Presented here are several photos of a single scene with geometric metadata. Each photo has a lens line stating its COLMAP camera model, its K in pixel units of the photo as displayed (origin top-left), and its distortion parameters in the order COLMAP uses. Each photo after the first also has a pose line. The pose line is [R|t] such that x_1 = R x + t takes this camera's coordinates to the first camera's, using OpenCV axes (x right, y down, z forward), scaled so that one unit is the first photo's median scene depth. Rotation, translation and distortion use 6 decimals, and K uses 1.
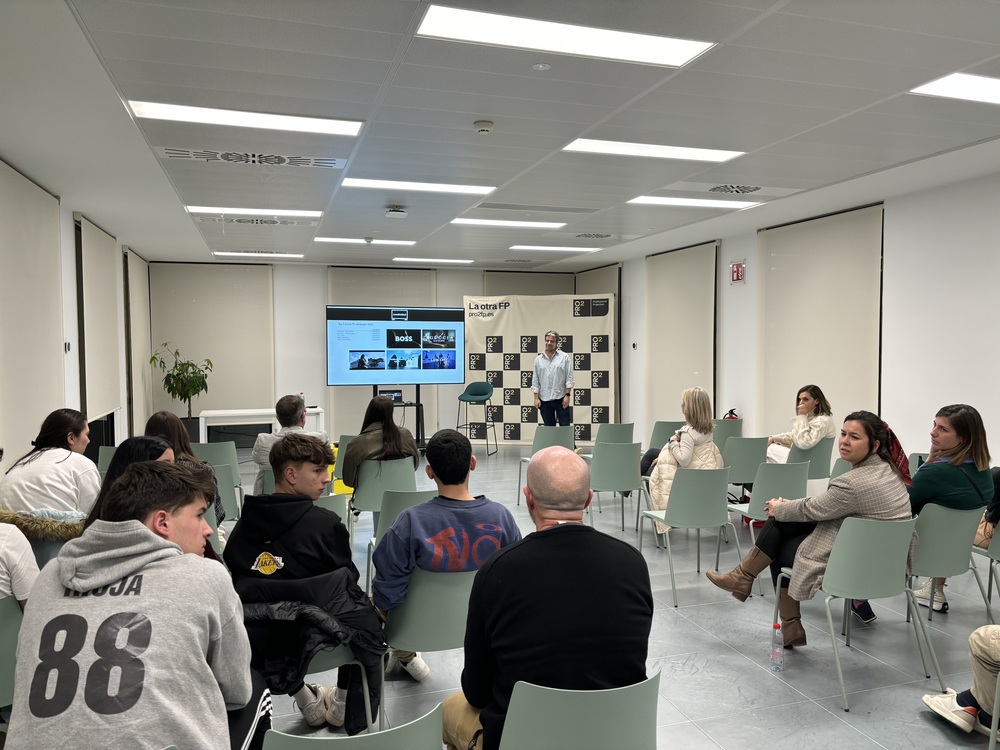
lens RADIAL K [[747.7, 0, 505.5], [0, 747.7, 378.4], [0, 0, 1]] dist [0.020955, -0.015034]
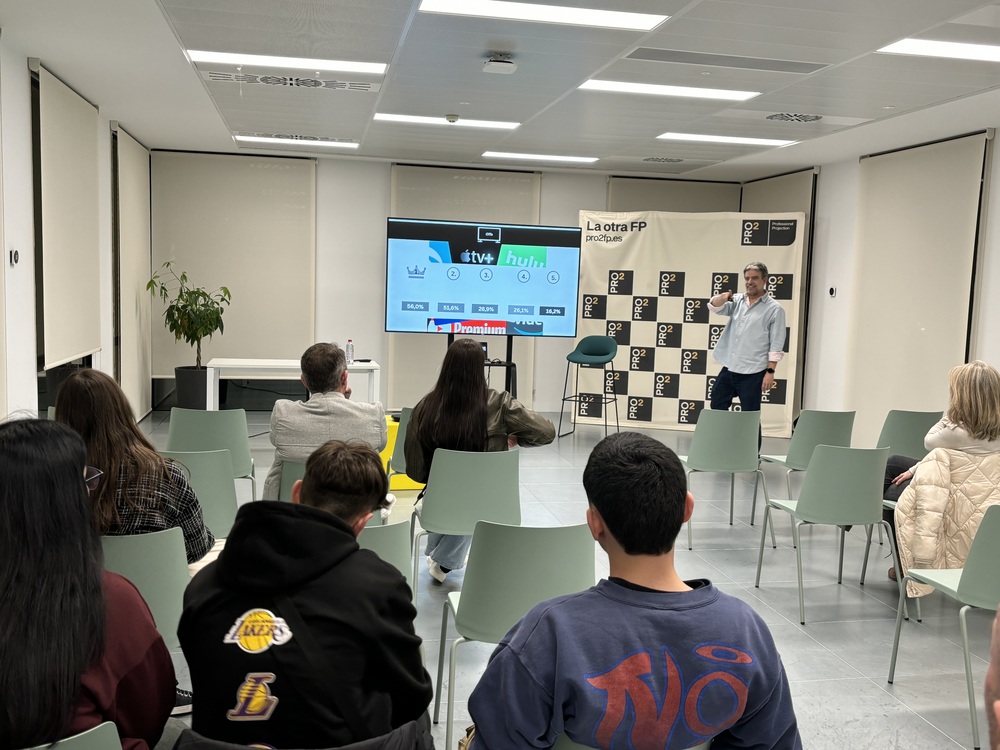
lens RADIAL K [[964.6, 0, 491.5], [0, 964.6, 380.4], [0, 0, 1]] dist [0.085429, 0.000000]
pose [[0.991431, 0.049902, -0.120727, -0.030941], [-0.043616, 0.997579, 0.054163, 0.002601], [0.123138, -0.048433, 0.991207, 0.128586]]
